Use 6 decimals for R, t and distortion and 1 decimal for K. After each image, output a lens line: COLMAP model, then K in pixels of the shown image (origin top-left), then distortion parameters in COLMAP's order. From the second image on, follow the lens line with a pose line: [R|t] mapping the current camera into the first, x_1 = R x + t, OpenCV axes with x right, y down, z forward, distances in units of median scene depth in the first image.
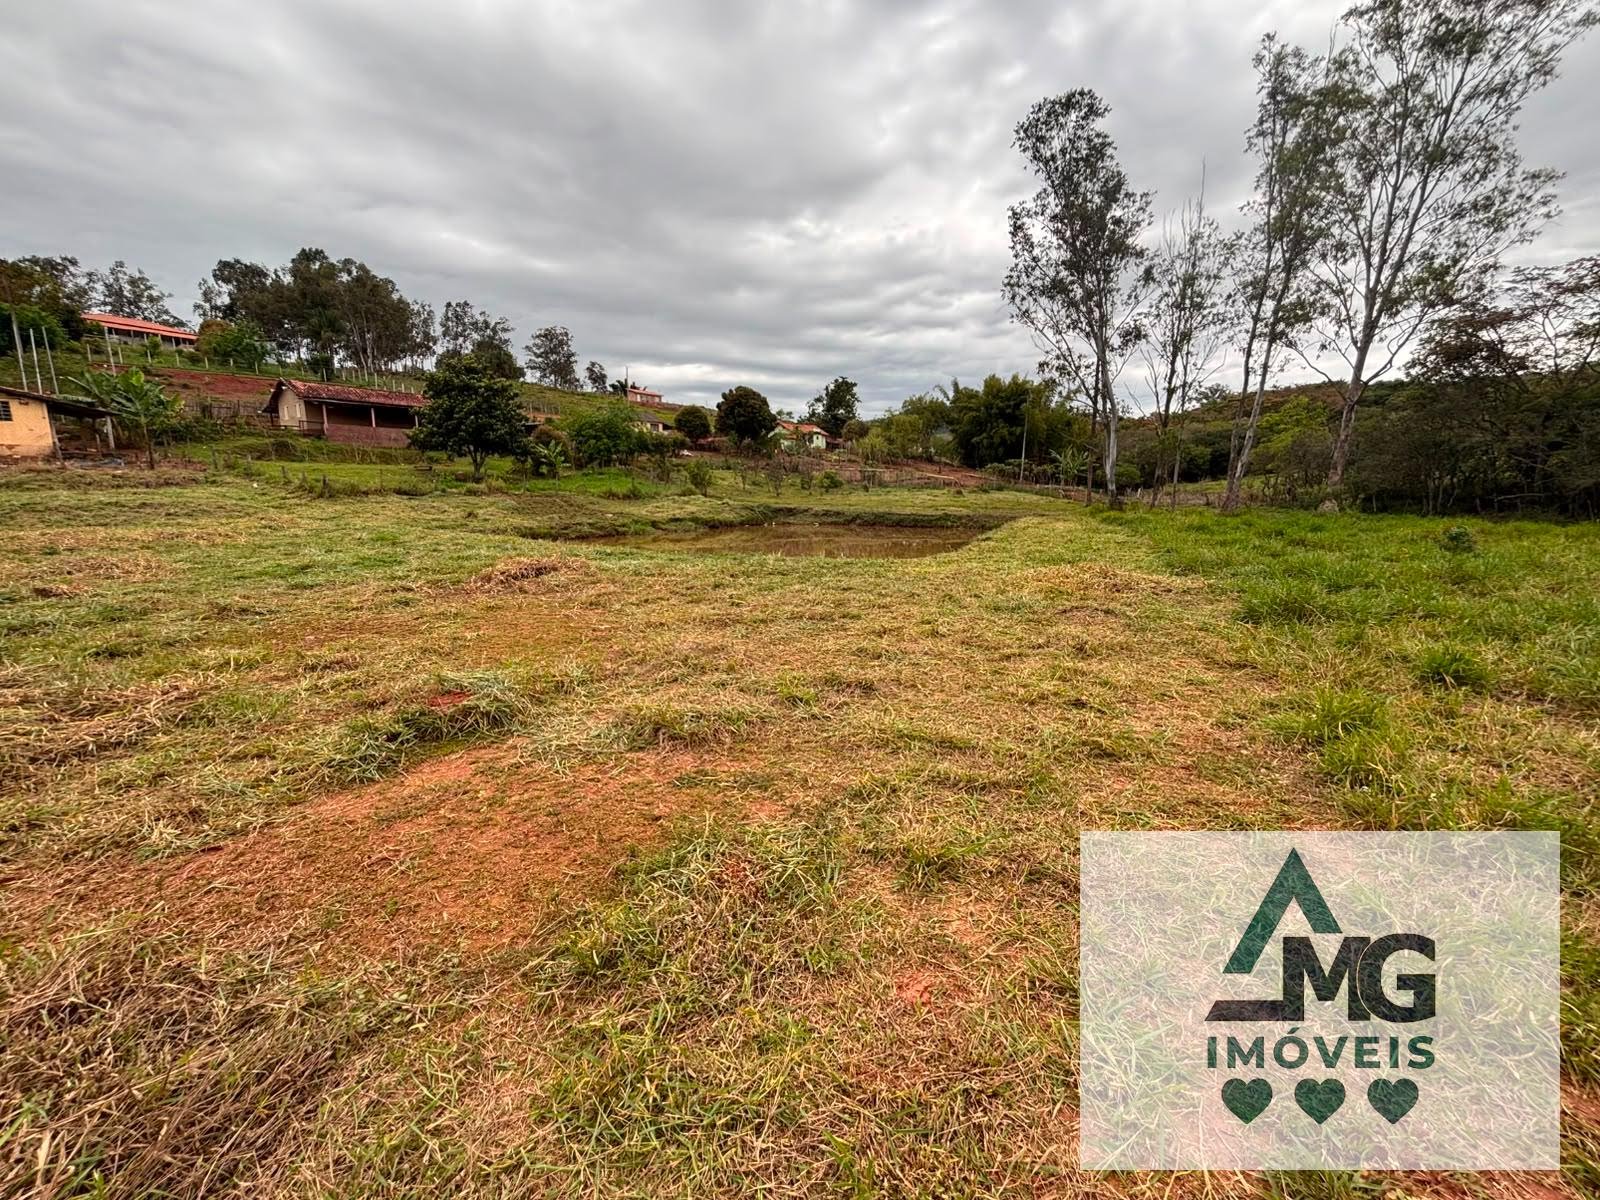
lens RADIAL K [[642.1, 0, 795.3], [0, 642.1, 595.2], [0, 0, 1]] dist [0.002161, -0.002425]
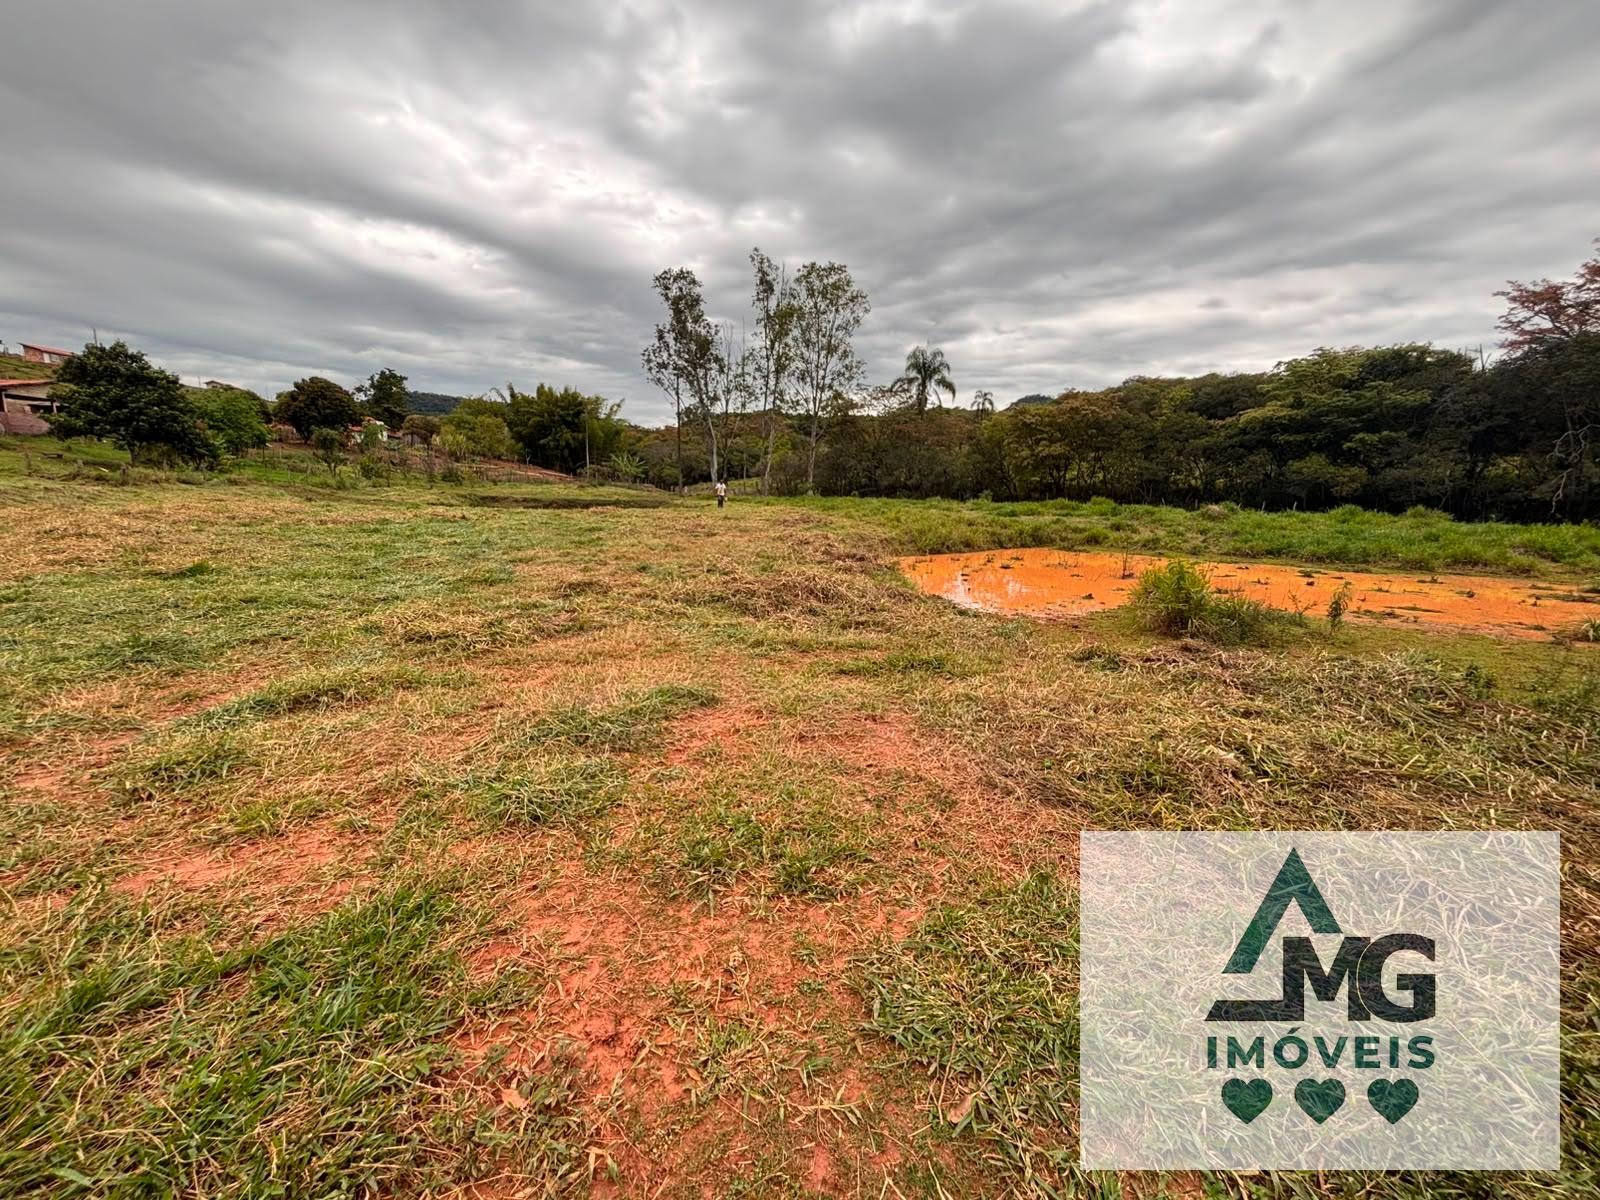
lens RADIAL K [[642.1, 0, 799.4], [0, 642.1, 602.1], [0, 0, 1]] dist [0.002161, -0.002425]
pose [[0.747607, -0.110571, 0.654873, -0.600813], [0.102122, 0.993456, 0.051156, 0.104511], [-0.656243, 0.028632, 0.754006, -0.559761]]
